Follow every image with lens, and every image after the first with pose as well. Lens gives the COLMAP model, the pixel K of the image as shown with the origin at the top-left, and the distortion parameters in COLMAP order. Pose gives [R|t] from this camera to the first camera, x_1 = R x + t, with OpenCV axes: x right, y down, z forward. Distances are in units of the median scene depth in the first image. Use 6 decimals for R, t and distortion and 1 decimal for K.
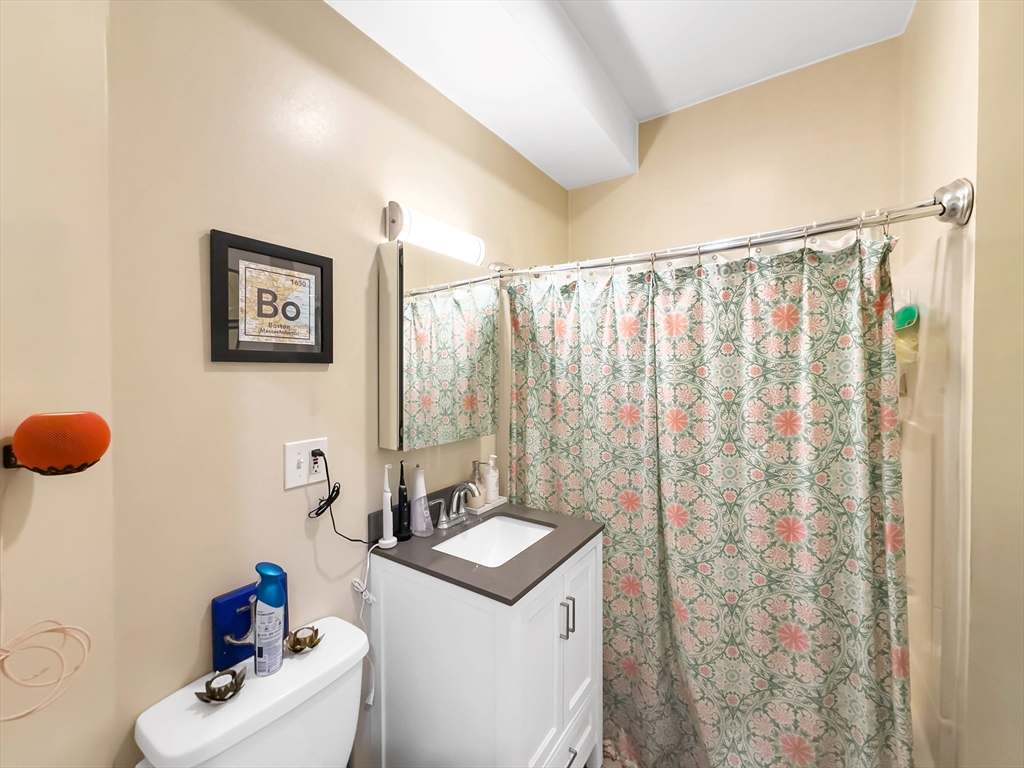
lens RADIAL K [[418.5, 0, 507.6], [0, 418.5, 381.1], [0, 0, 1]] dist [-0.003764, 0.001153]
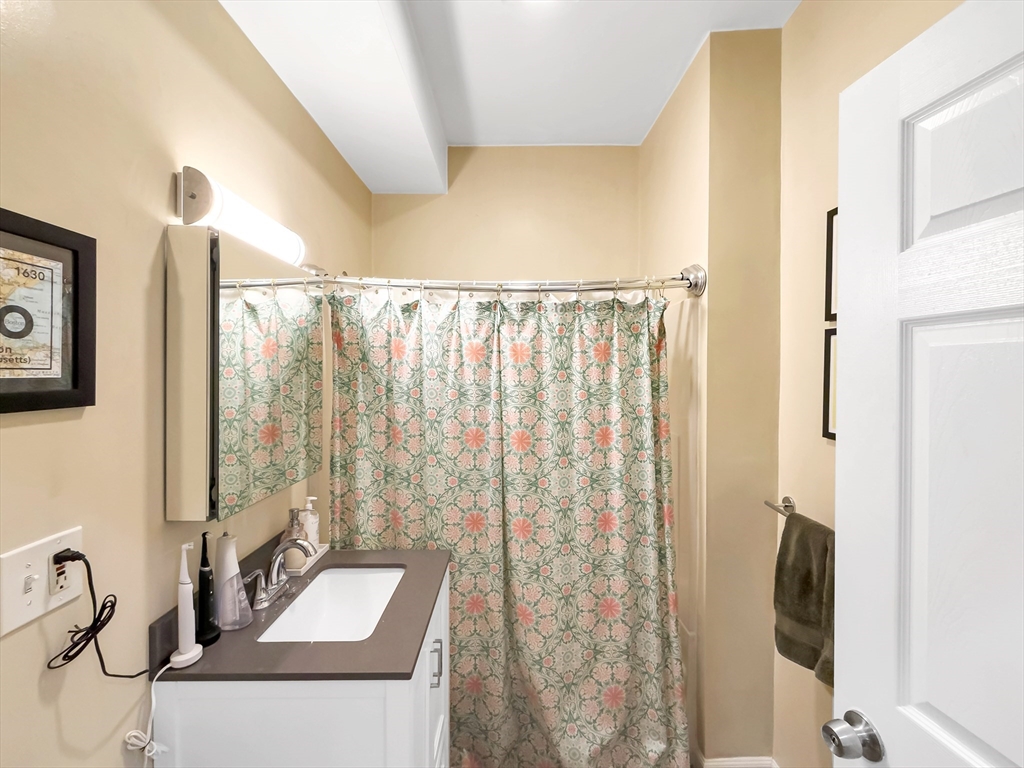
lens RADIAL K [[418.5, 0, 511.1], [0, 418.5, 377.7], [0, 0, 1]] dist [-0.003764, 0.001153]
pose [[0.821152, -0.008901, 0.570641, -0.245317], [0.014325, 0.999885, -0.005016, -0.067102], [-0.570530, 0.012294, 0.821185, 0.123876]]
